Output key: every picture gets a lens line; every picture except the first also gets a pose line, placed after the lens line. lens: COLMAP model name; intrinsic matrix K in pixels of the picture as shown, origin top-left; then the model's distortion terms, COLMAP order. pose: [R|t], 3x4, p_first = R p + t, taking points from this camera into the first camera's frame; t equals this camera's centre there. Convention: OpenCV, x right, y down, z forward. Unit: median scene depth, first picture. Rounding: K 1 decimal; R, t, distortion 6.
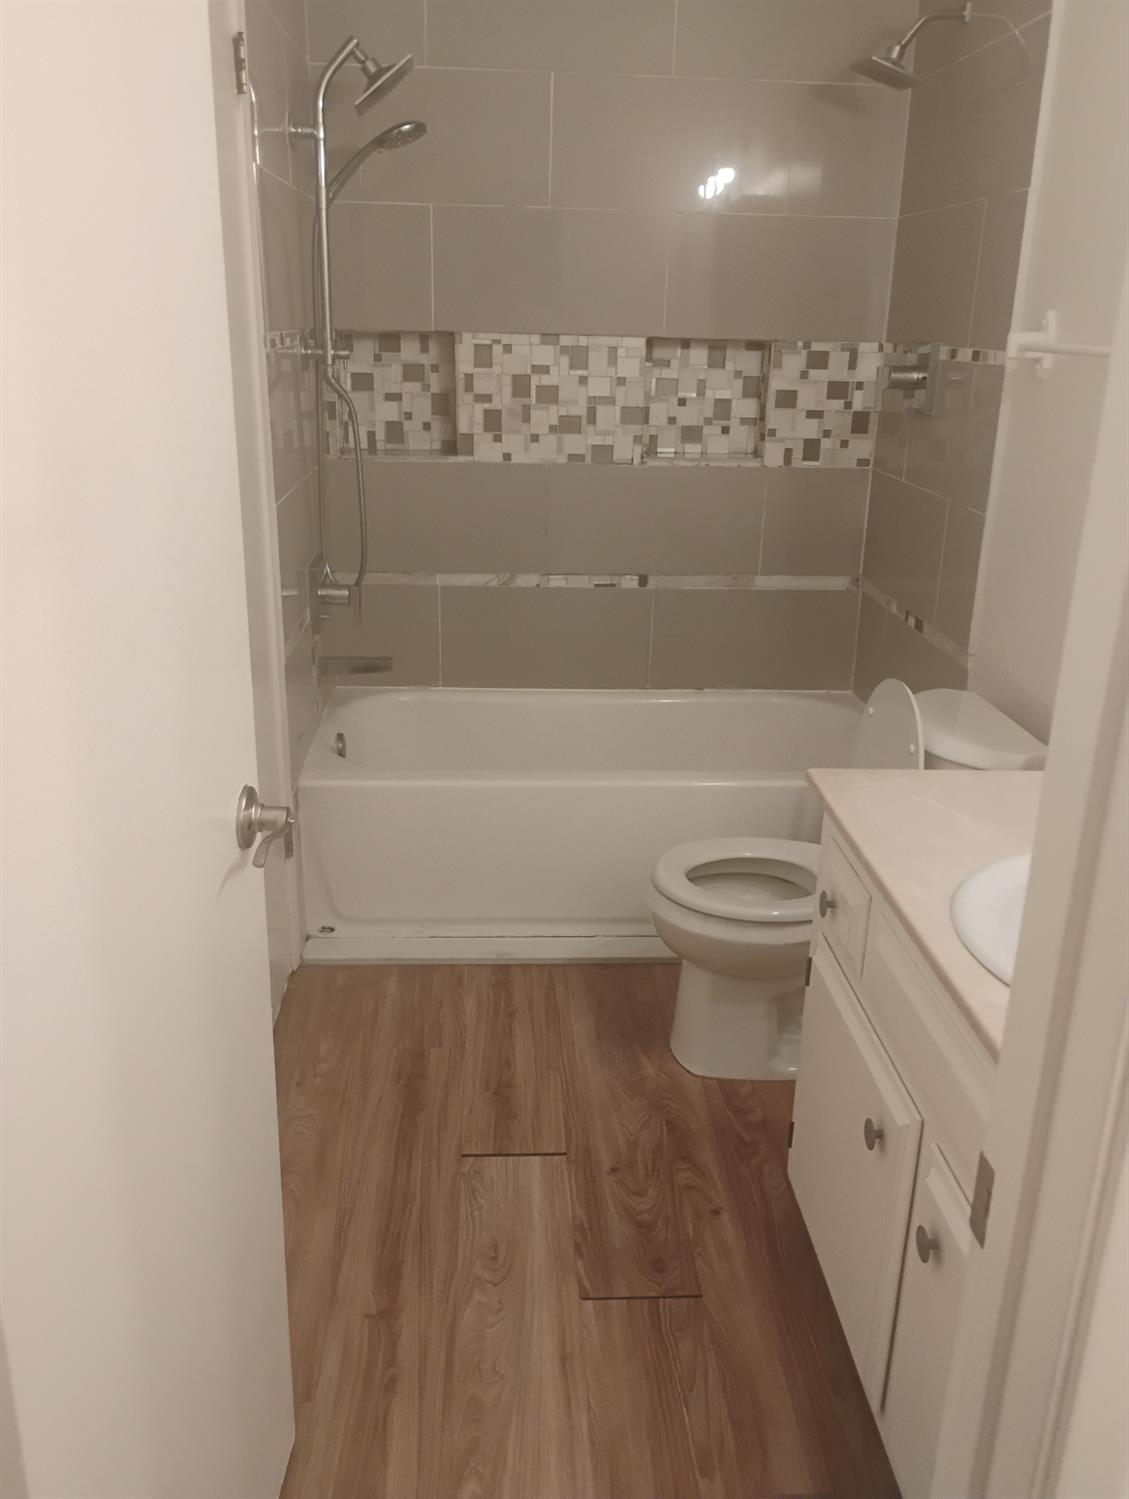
lens RADIAL K [[1257.3, 0, 564.5], [0, 1257.3, 749.5], [0, 0, 1]] dist [0.059040, -0.067769]
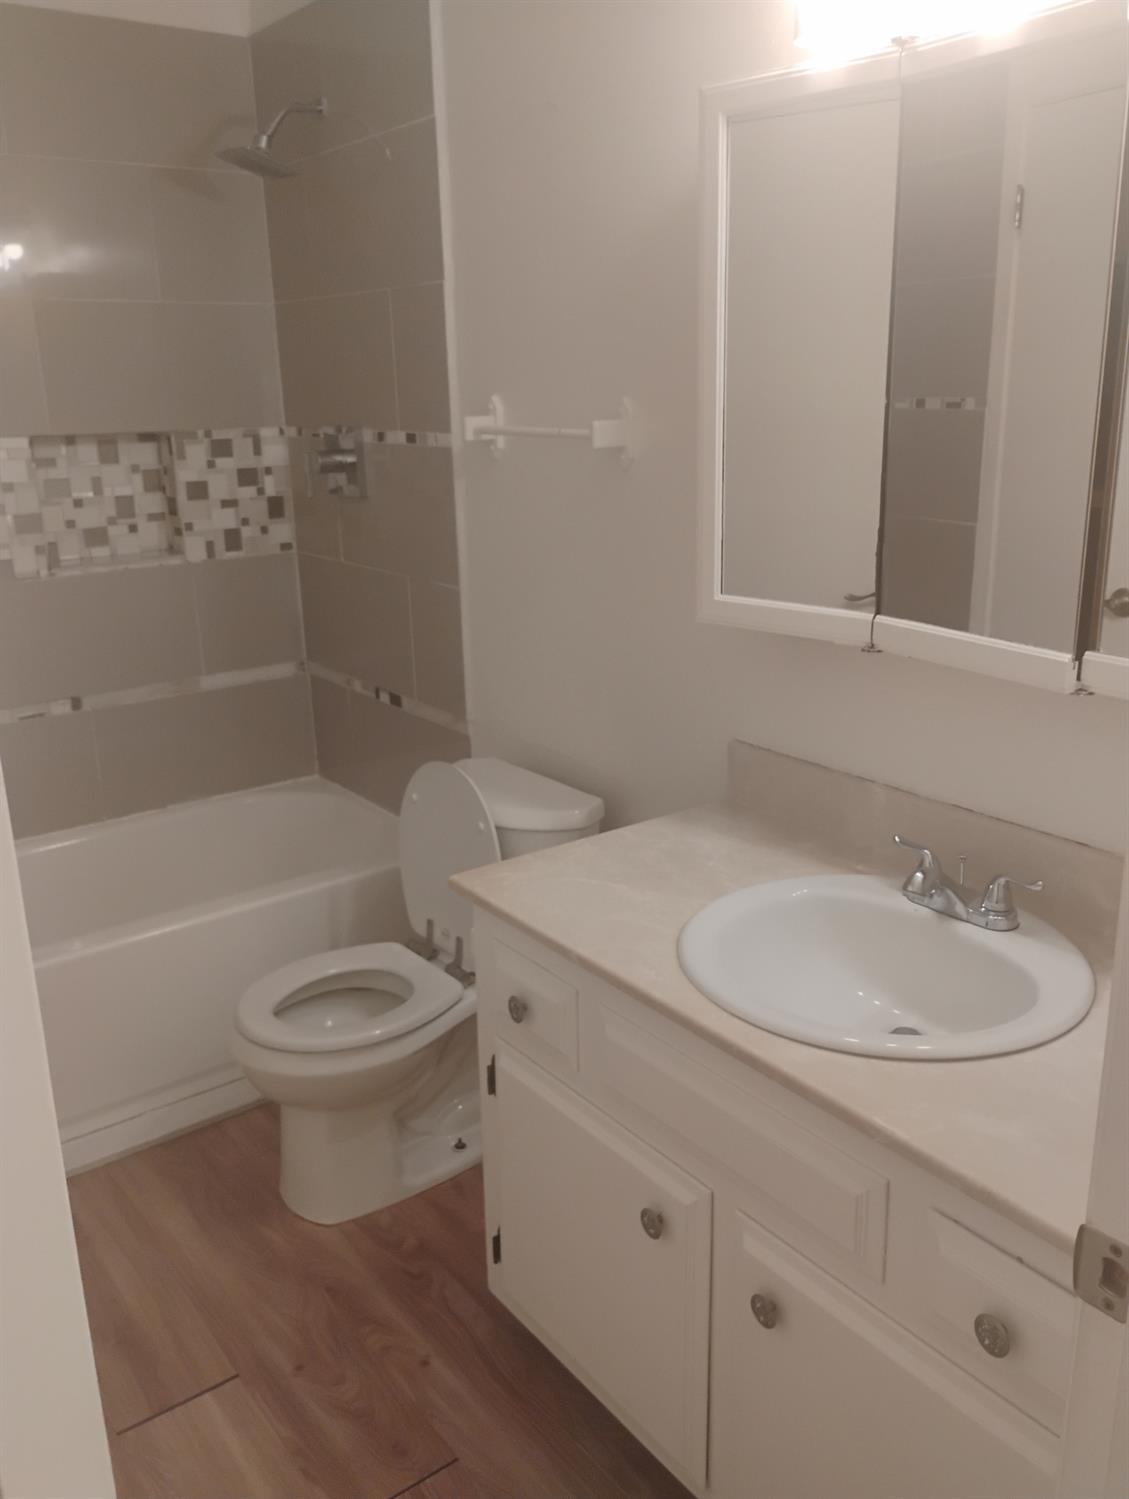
lens RADIAL K [[1257.3, 0, 564.5], [0, 1257.3, 749.5], [0, 0, 1]] dist [0.059040, -0.067769]
pose [[0.833934, -0.199625, 0.514494, -0.120675], [0.221267, 0.975015, 0.019659, -0.045572], [-0.505564, 0.097446, 0.857269, 0.066993]]
